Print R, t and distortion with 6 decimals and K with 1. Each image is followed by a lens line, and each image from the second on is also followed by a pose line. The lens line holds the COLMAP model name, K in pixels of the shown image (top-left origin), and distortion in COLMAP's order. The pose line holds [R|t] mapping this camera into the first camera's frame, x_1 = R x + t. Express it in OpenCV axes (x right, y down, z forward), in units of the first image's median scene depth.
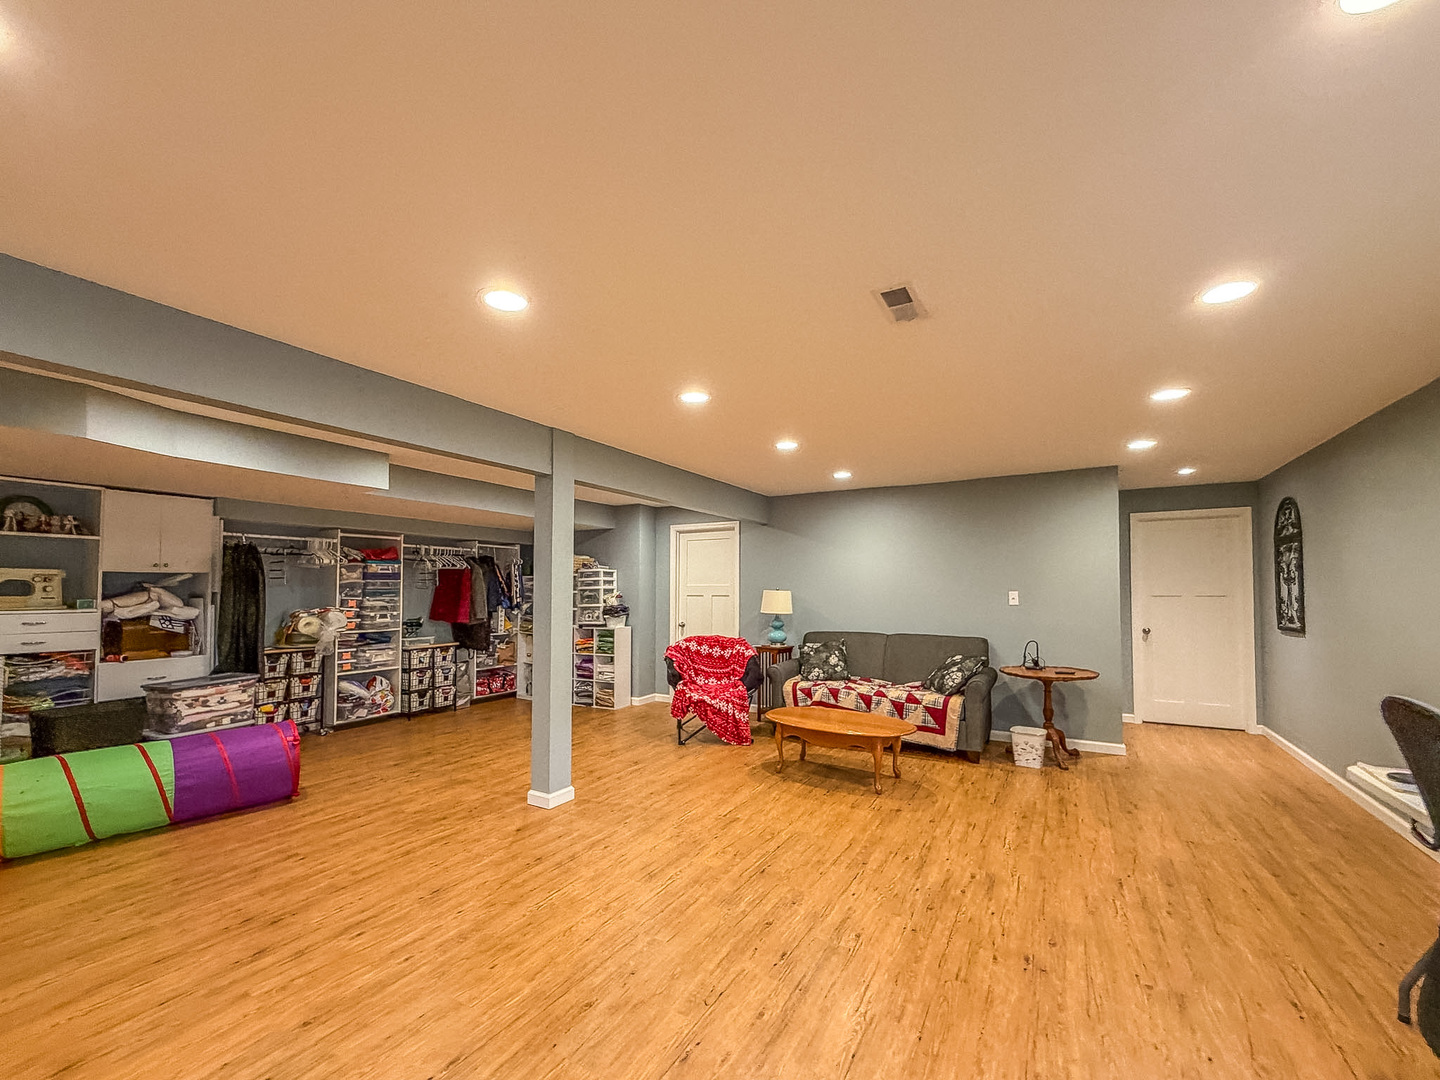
lens RADIAL K [[595.9, 0, 705.3], [0, 595.9, 568.7], [0, 0, 1]] dist [-0.003584, -0.002040]
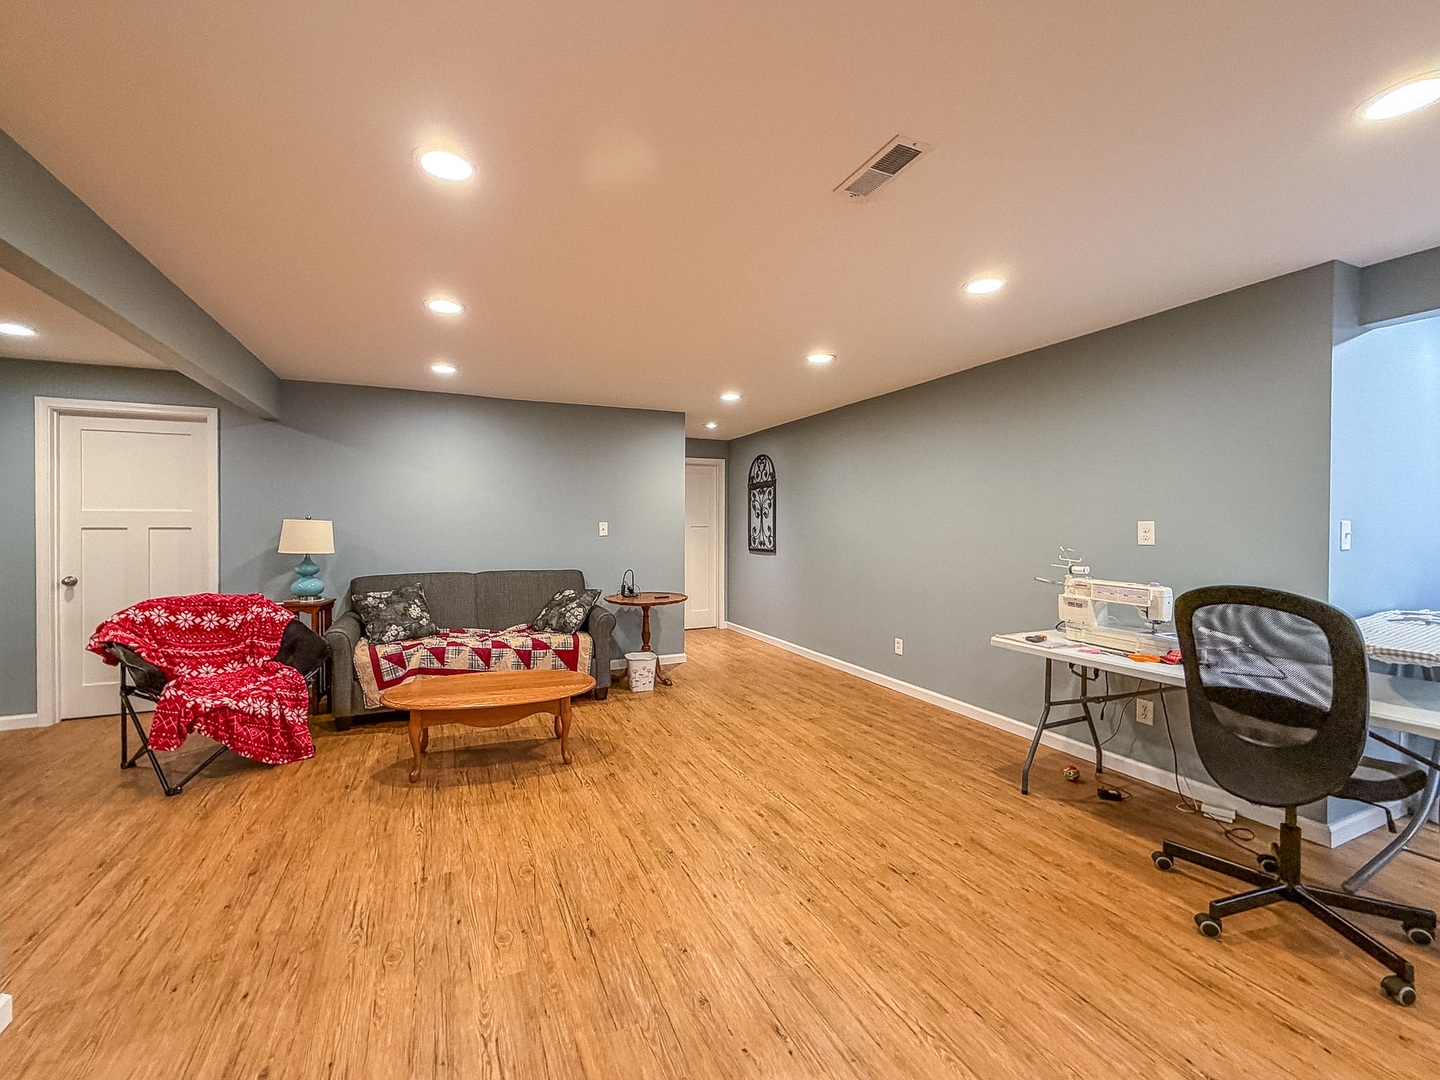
lens RADIAL K [[587.8, 0, 707.7], [0, 587.8, 531.8], [0, 0, 1]] dist [0.001971, -0.001674]
pose [[0.576360, -0.008649, 0.817150, -0.198585], [-0.030258, 0.999032, 0.031915, 0.017836], [-0.816636, -0.043120, 0.575541, 0.289026]]
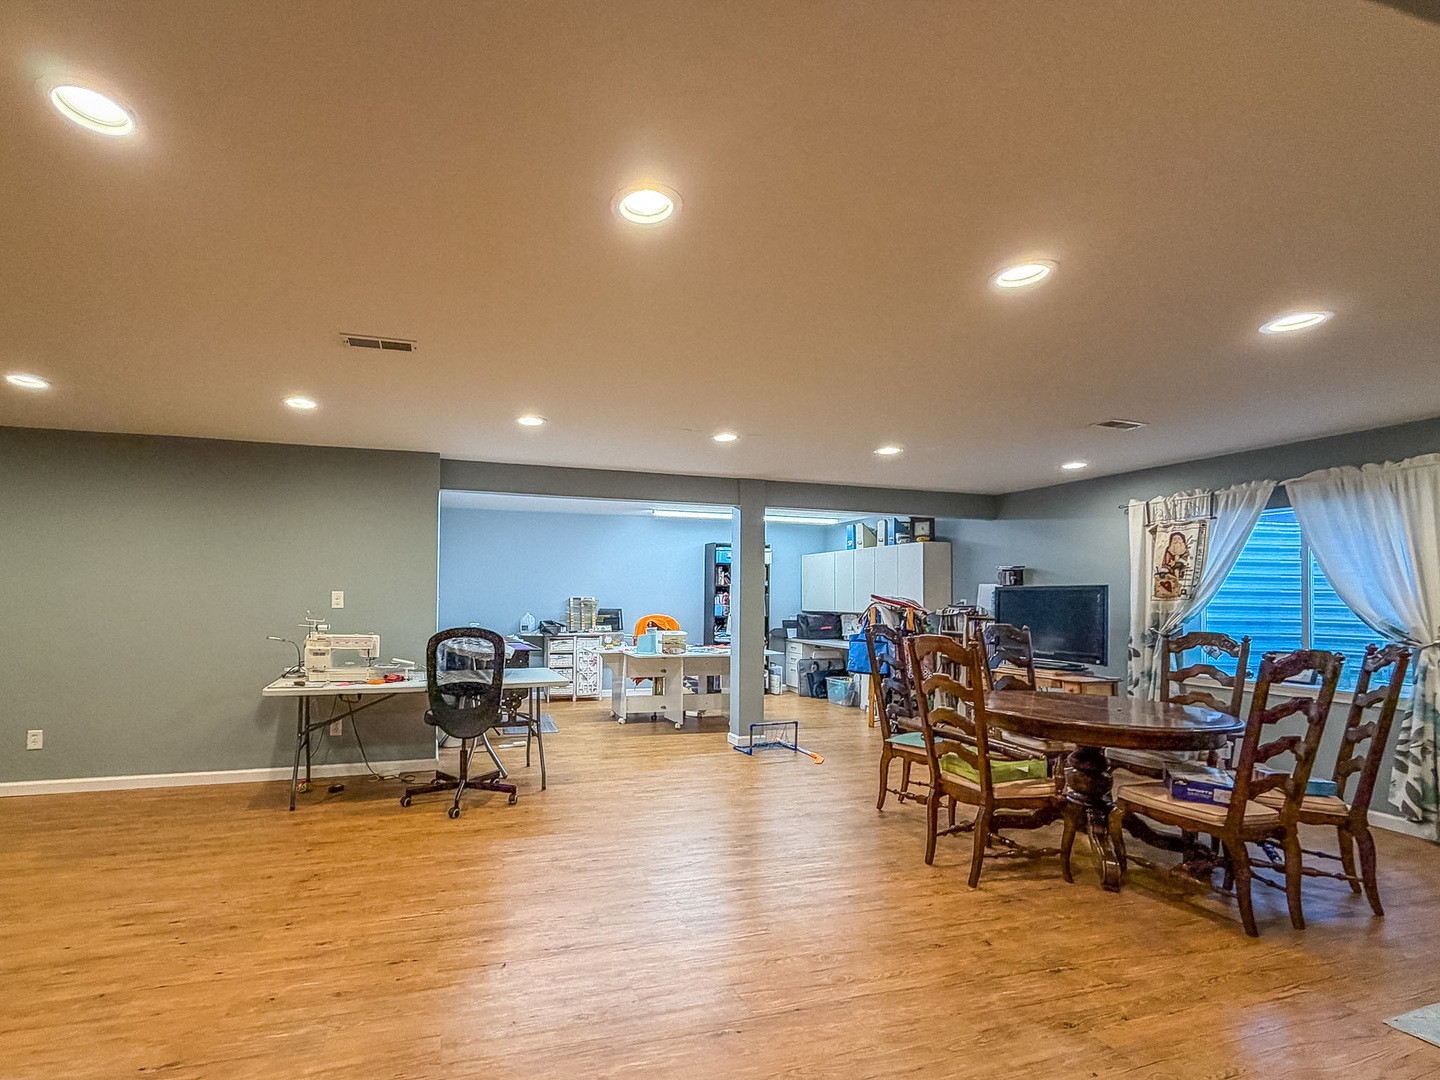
lens RADIAL K [[628.3, 0, 597.0], [0, 628.3, 597.9], [0, 0, 1]] dist [-0.001022, -0.000958]
pose [[-0.715264, -0.008262, 0.698805, -0.334064], [-0.038694, 0.998864, -0.027796, 0.032808], [-0.697782, -0.046921, -0.714772, 0.634205]]
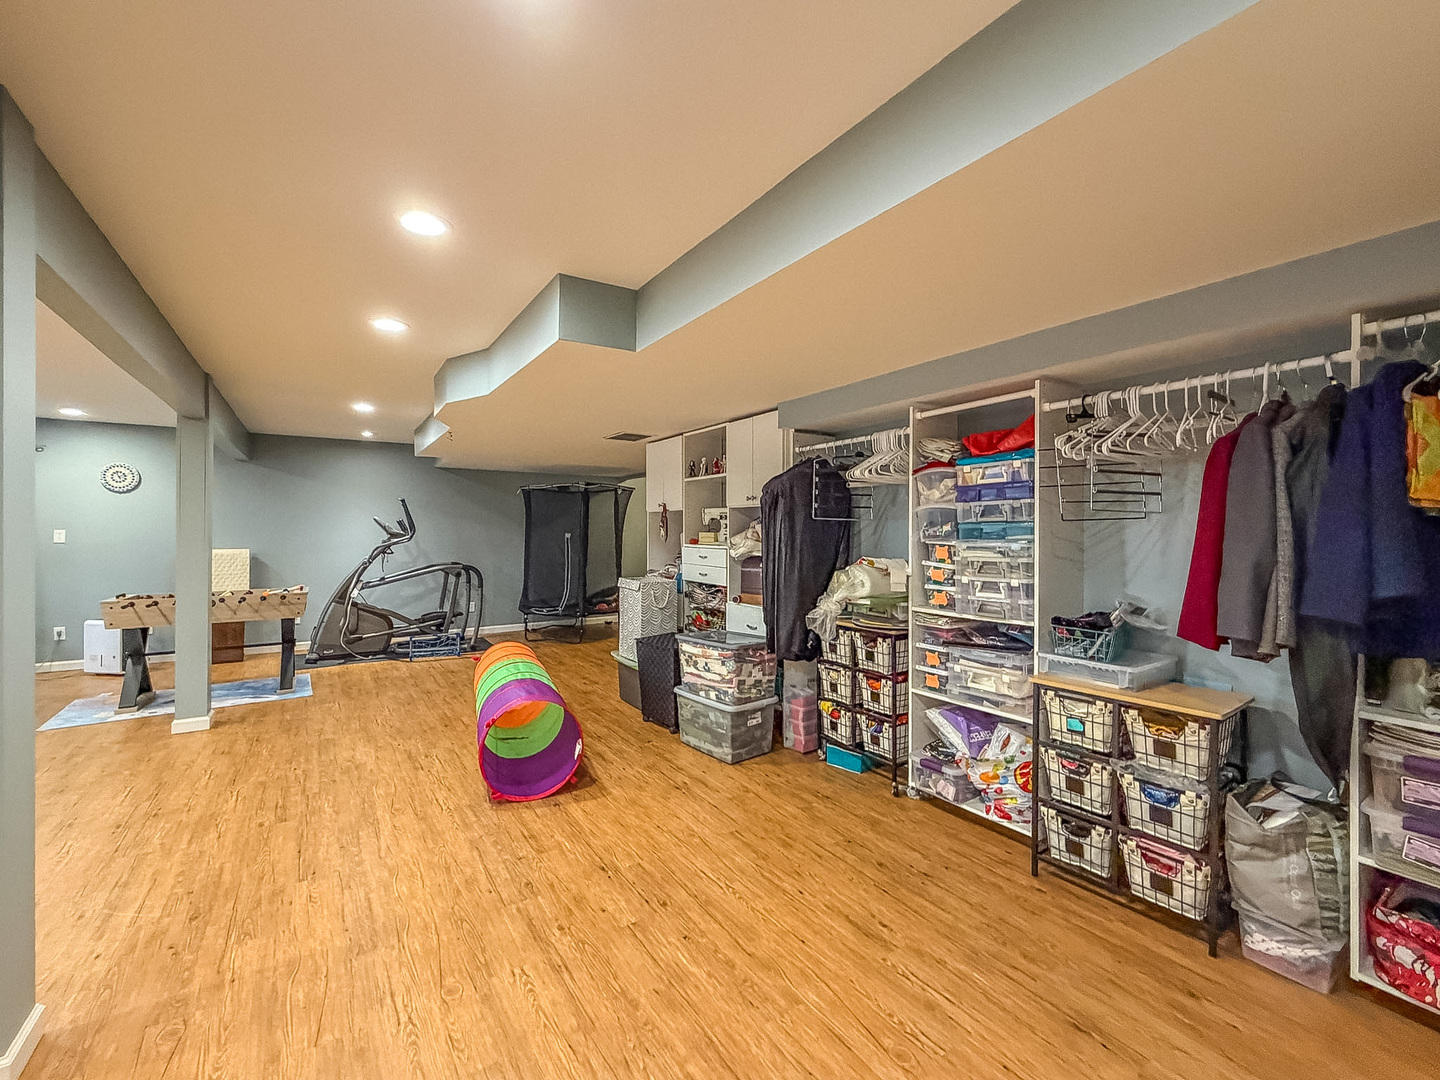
lens RADIAL K [[622.3, 0, 743.8], [0, 622.3, 523.9], [0, 0, 1]] dist [-0.000032, 0.000469]
pose [[-0.430449, -0.000429, -0.902615, -0.077929], [0.039537, 0.999031, -0.019330, 0.042777], [0.901749, -0.044007, -0.430015, 1.196590]]
